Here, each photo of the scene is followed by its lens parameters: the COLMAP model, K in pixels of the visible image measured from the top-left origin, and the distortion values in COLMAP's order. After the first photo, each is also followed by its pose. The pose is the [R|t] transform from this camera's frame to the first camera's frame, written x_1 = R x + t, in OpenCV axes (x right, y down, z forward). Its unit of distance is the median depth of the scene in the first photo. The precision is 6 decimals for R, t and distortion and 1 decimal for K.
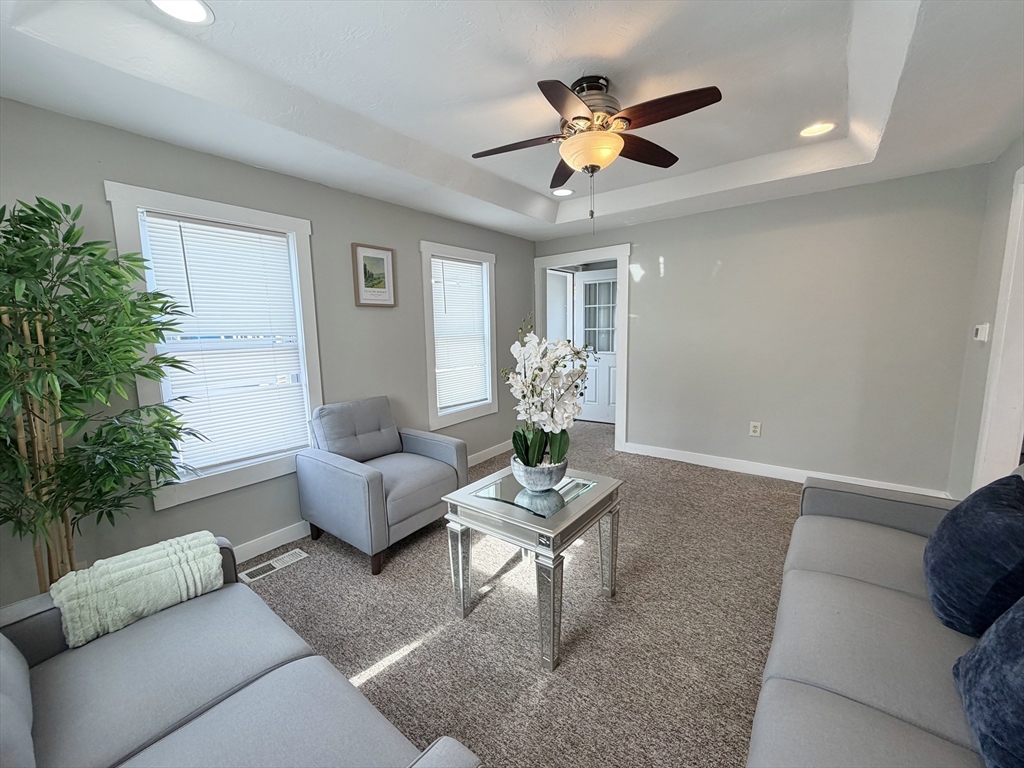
lens RADIAL K [[408.3, 0, 510.3], [0, 408.3, 385.6], [0, 0, 1]] dist [0.000381, -0.000182]
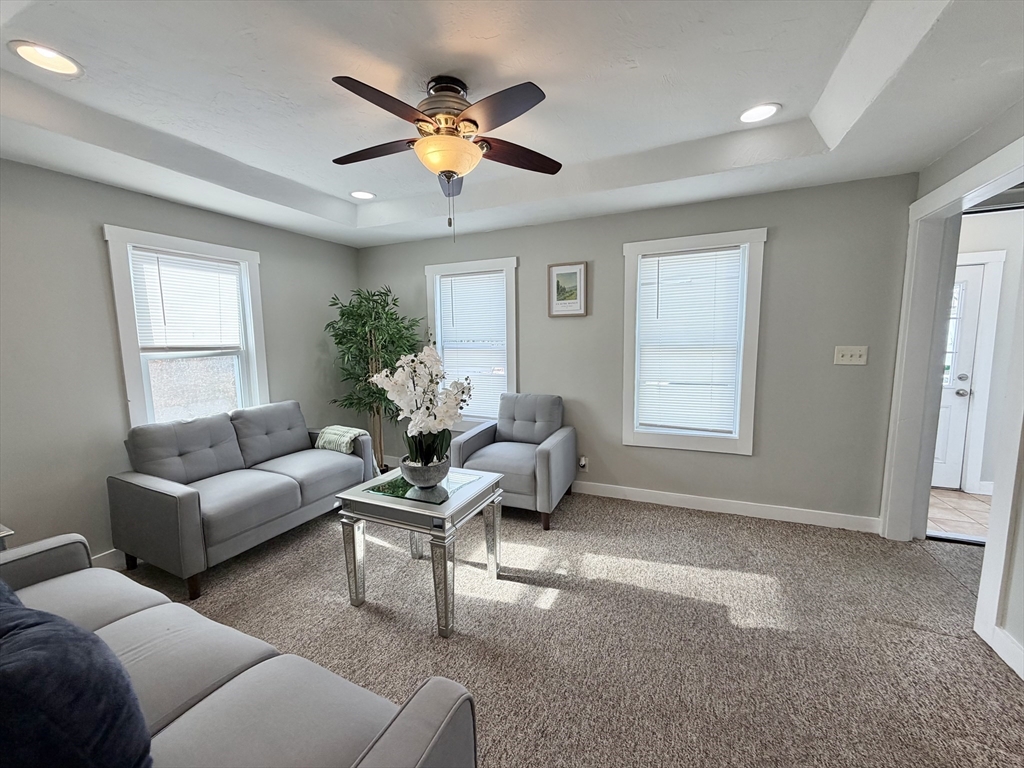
lens RADIAL K [[408.3, 0, 510.0], [0, 408.3, 385.0], [0, 0, 1]] dist [0.000381, -0.000182]
pose [[0.228635, 0.131753, -0.964555, 1.093762], [-0.127682, 0.986299, 0.104458, -0.153237], [0.965103, 0.099274, 0.242325, 0.870212]]
